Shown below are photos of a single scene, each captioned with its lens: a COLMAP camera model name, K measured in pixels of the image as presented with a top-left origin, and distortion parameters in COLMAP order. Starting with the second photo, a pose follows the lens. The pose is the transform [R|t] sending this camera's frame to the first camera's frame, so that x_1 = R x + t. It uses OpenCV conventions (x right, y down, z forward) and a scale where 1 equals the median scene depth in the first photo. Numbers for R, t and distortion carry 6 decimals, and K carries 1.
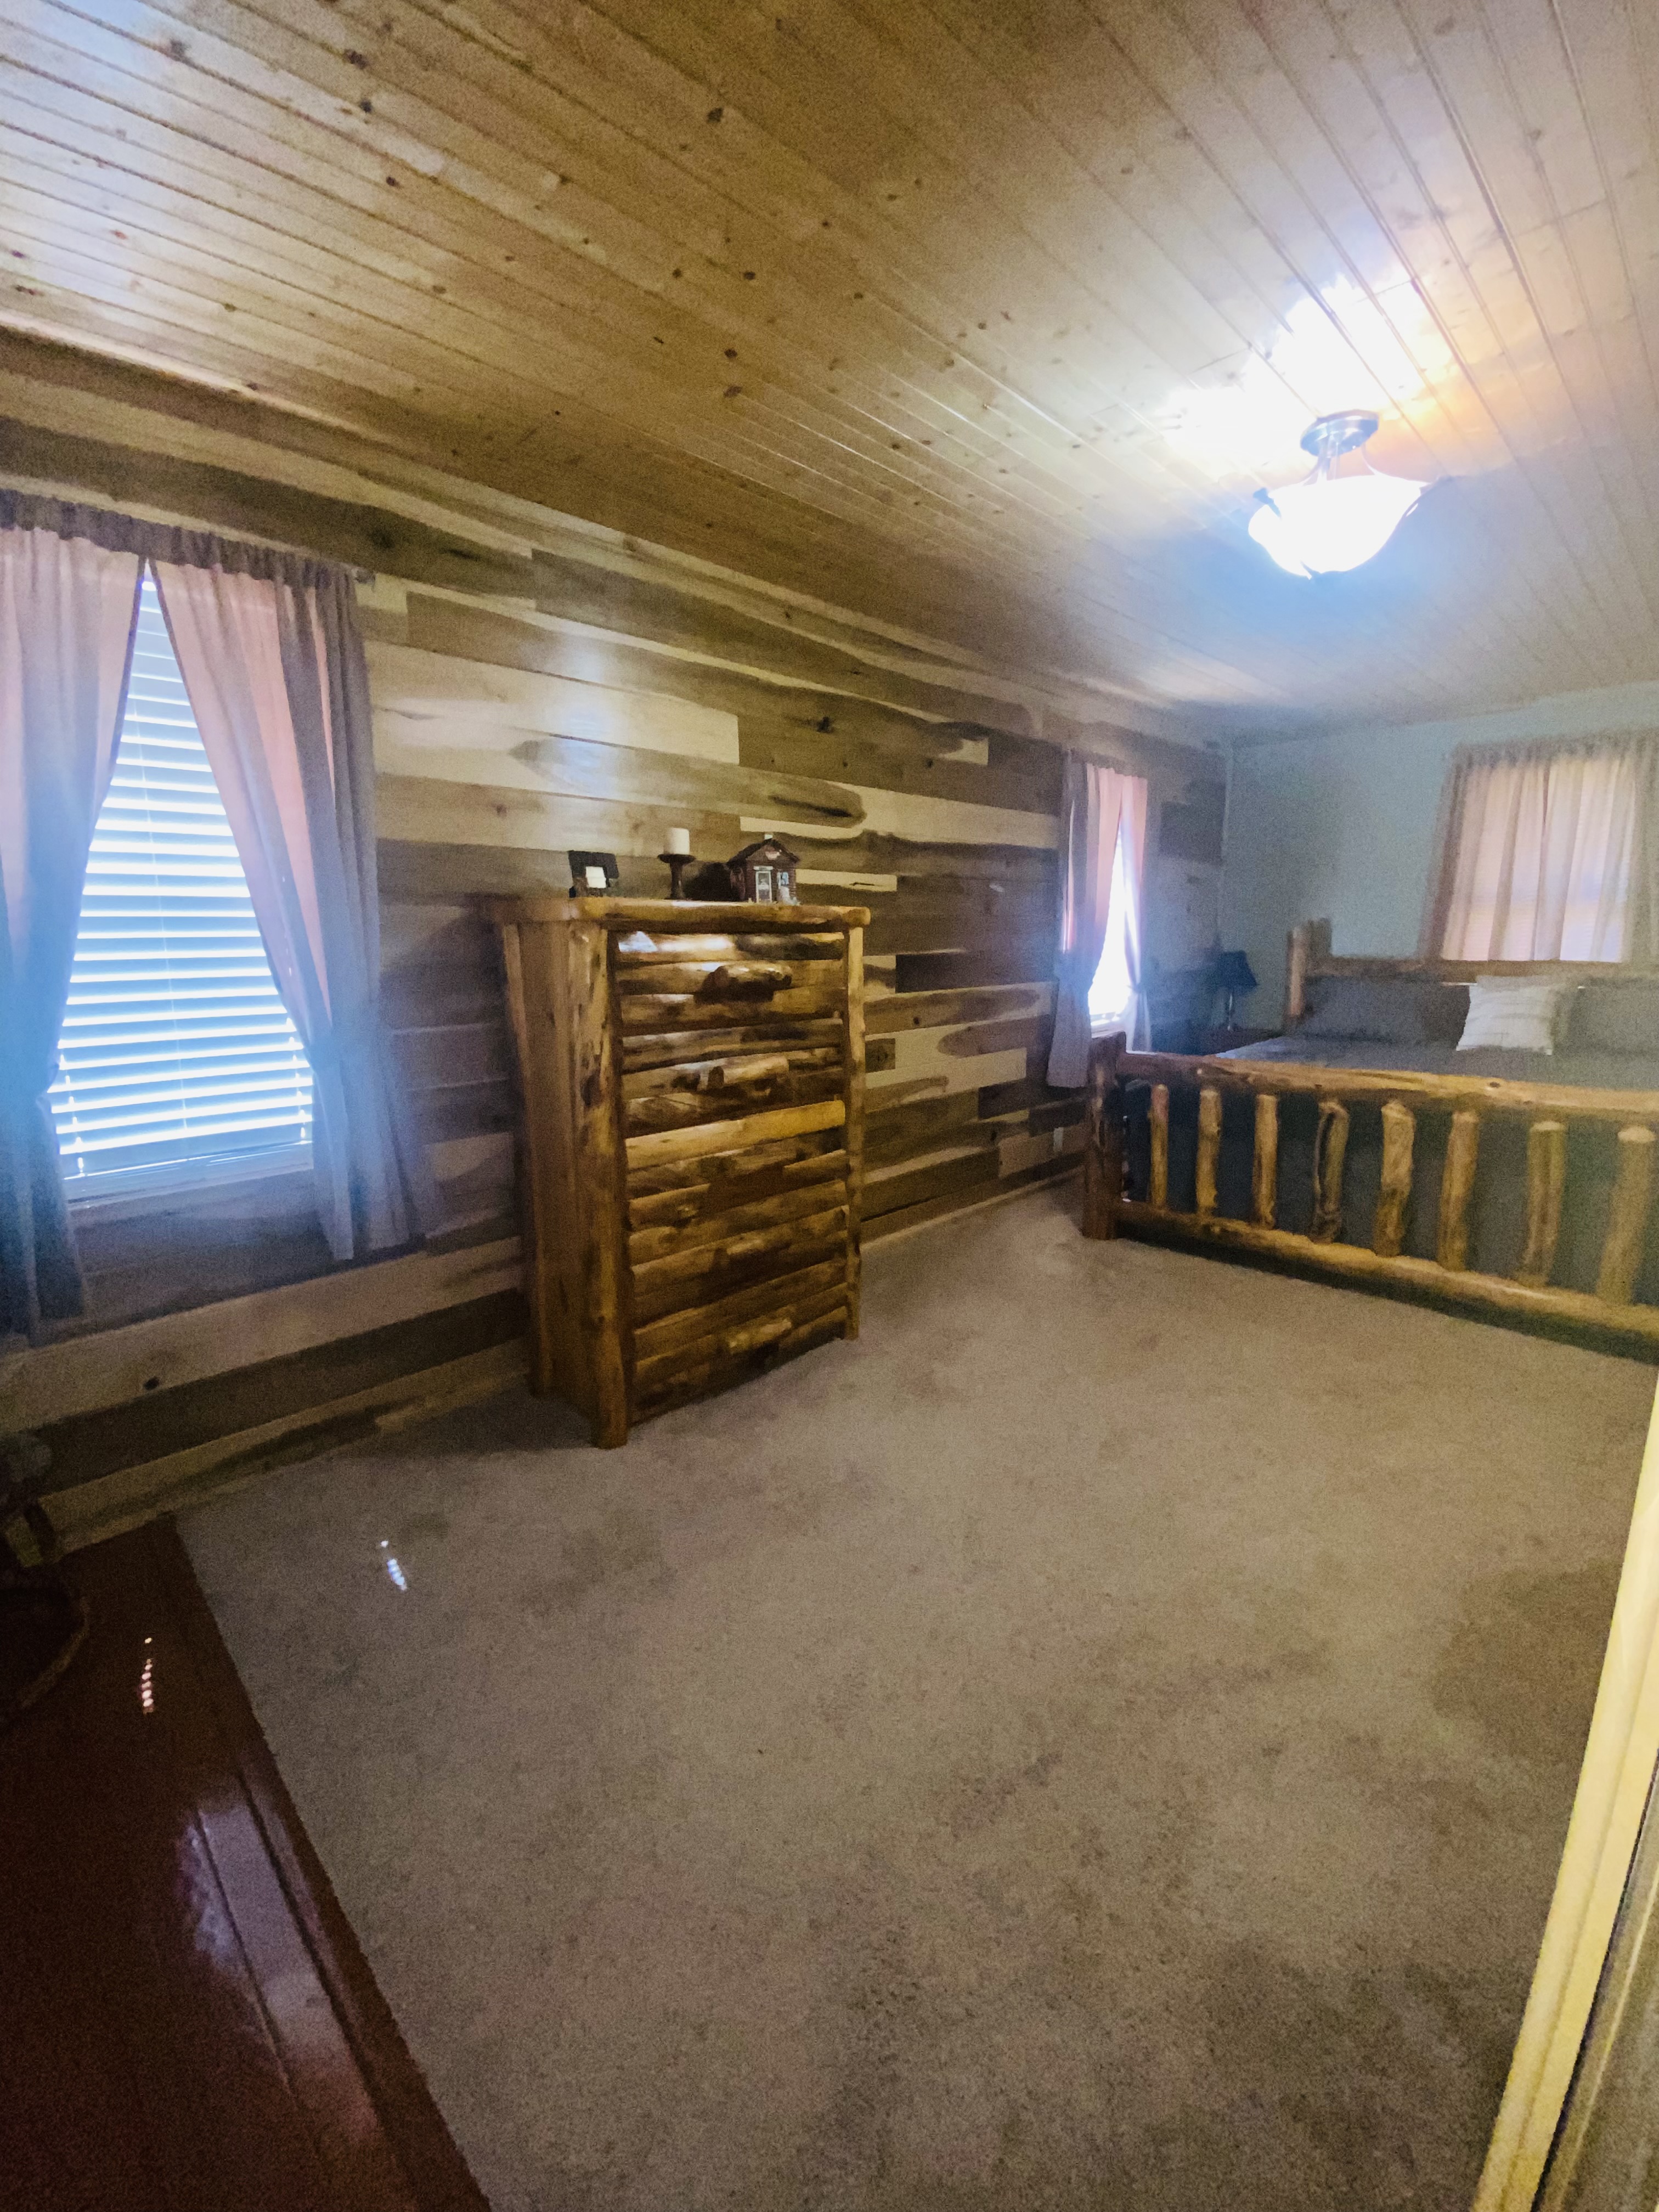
lens RADIAL K [[893.4, 0, 829.5], [0, 893.4, 1106.0], [0, 0, 1]] dist [0.015476, -0.019435]
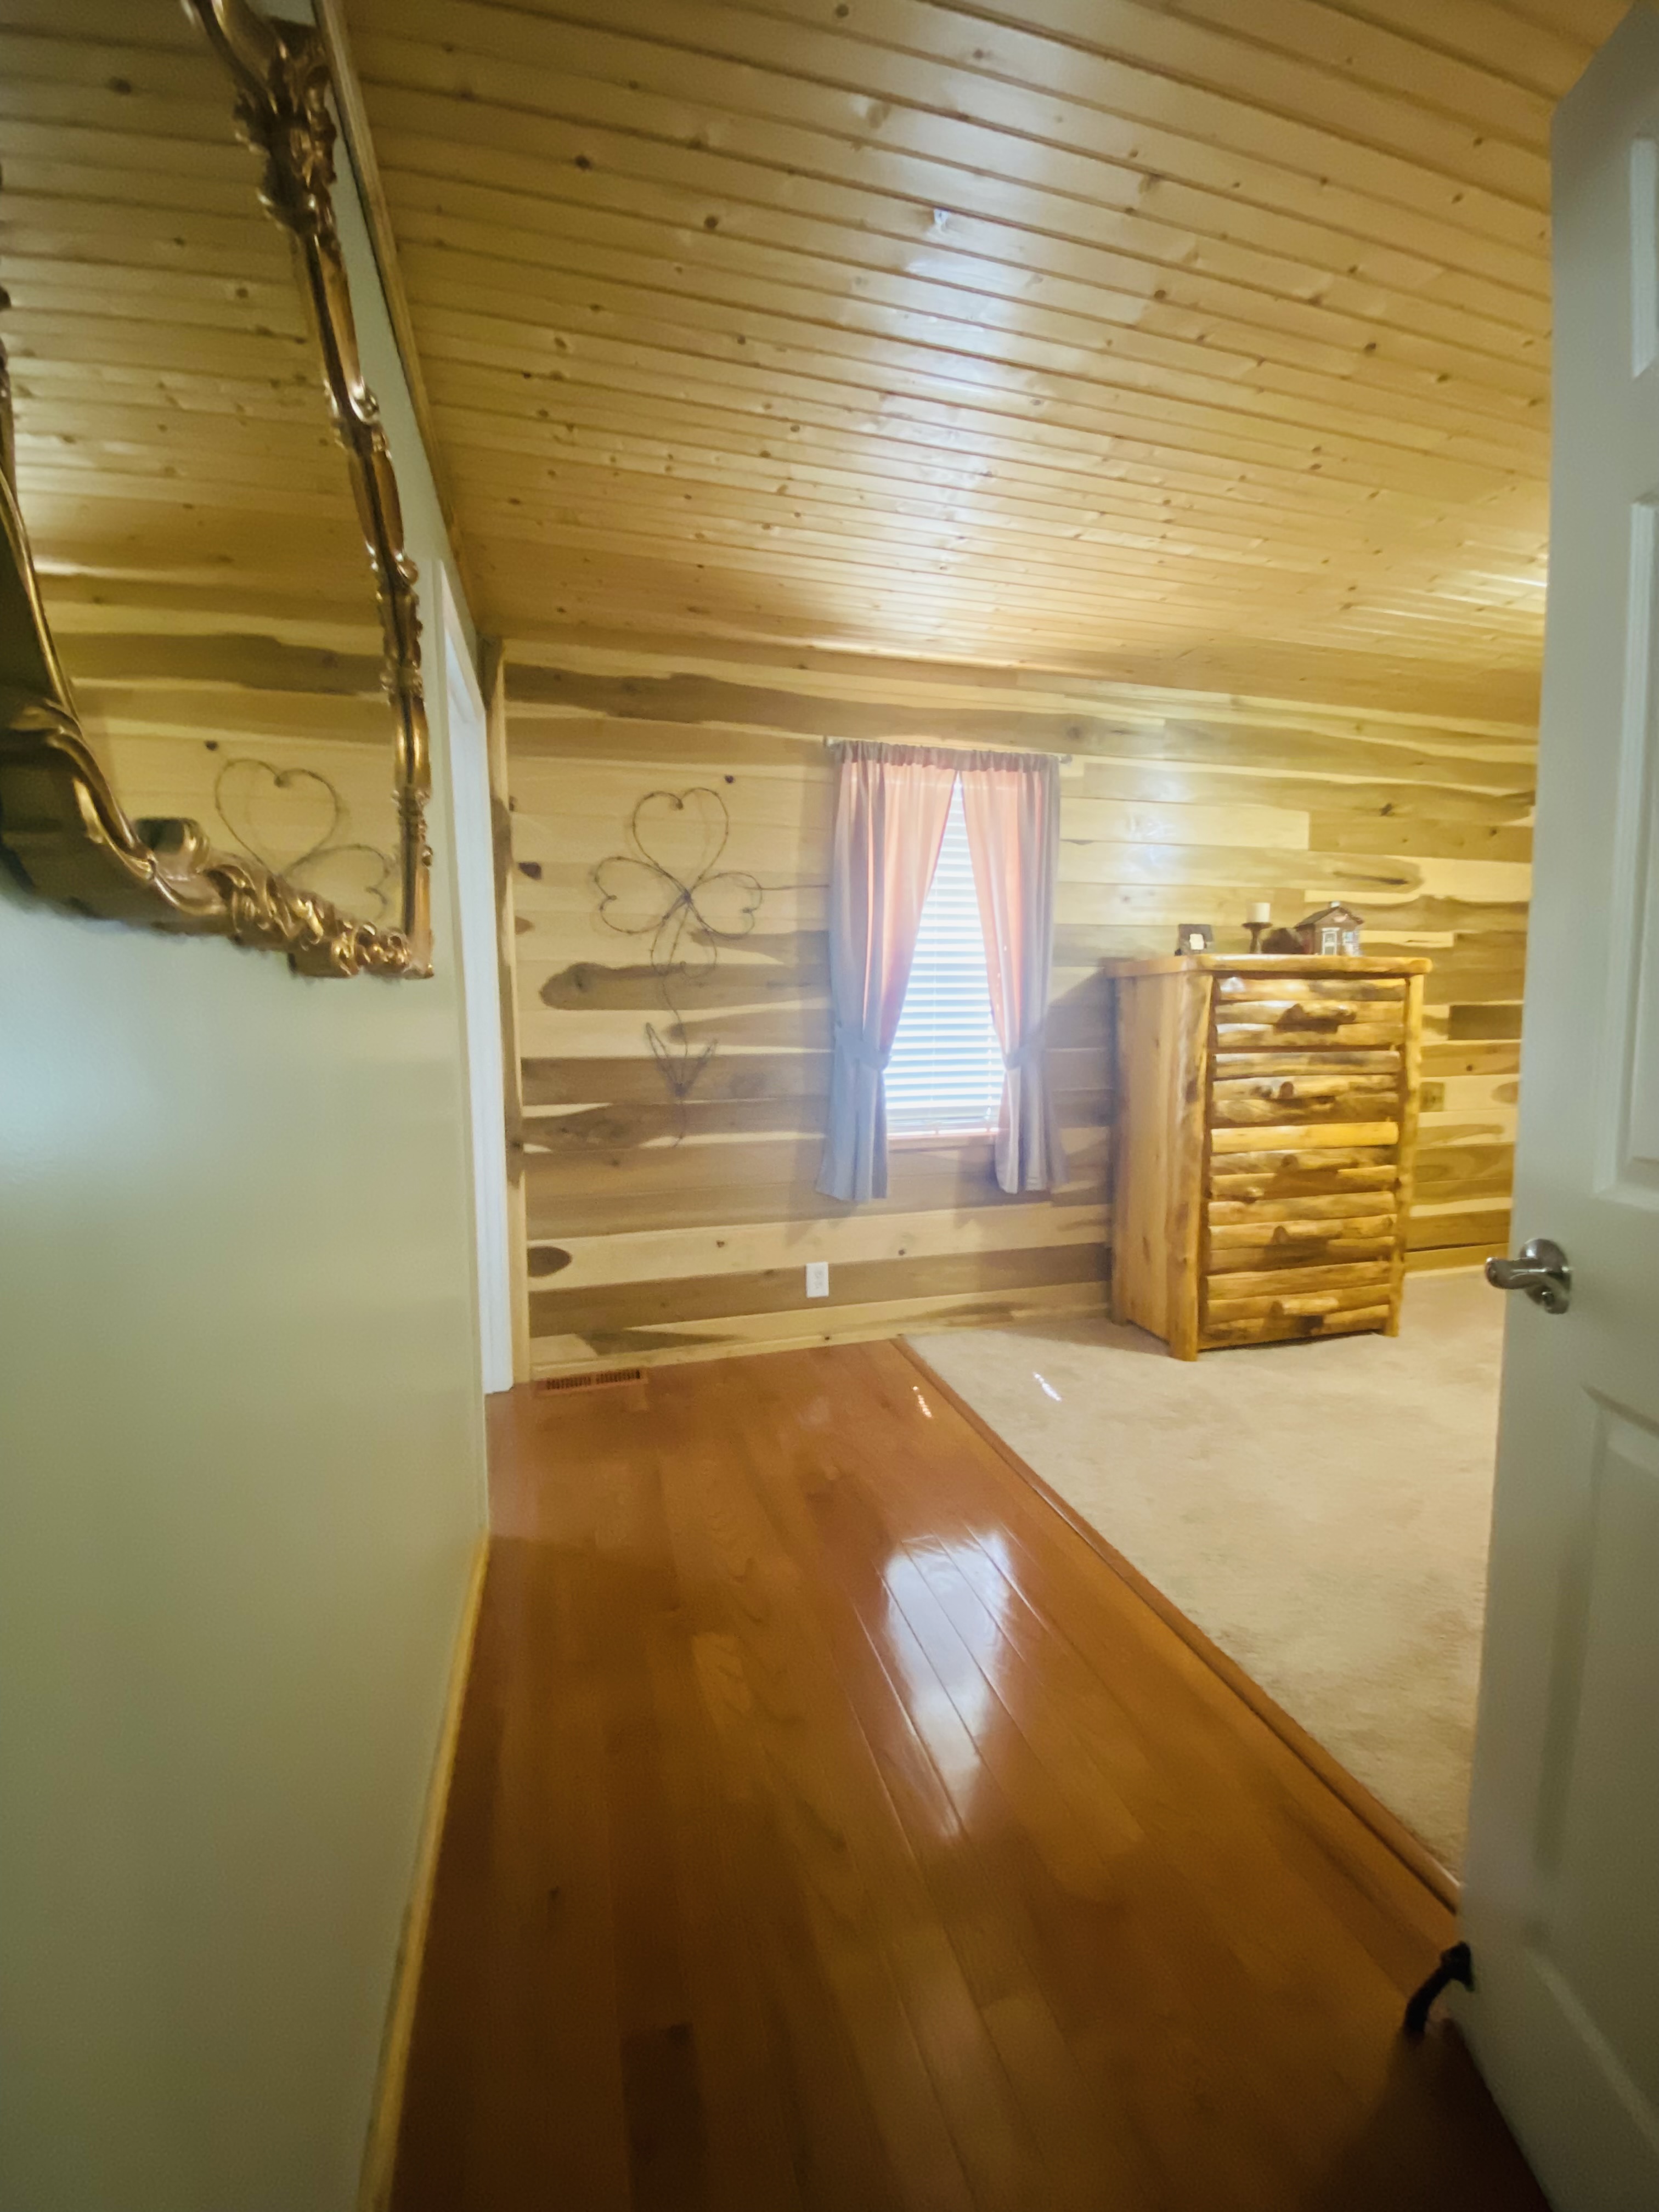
lens RADIAL K [[893.4, 0, 829.5], [0, 893.4, 1106.0], [0, 0, 1]] dist [0.015476, -0.019435]
pose [[0.873460, 0.045673, -0.484748, -0.072569], [-0.088127, 0.993977, -0.065141, 0.128387], [0.478854, 0.099617, 0.872225, -0.422850]]
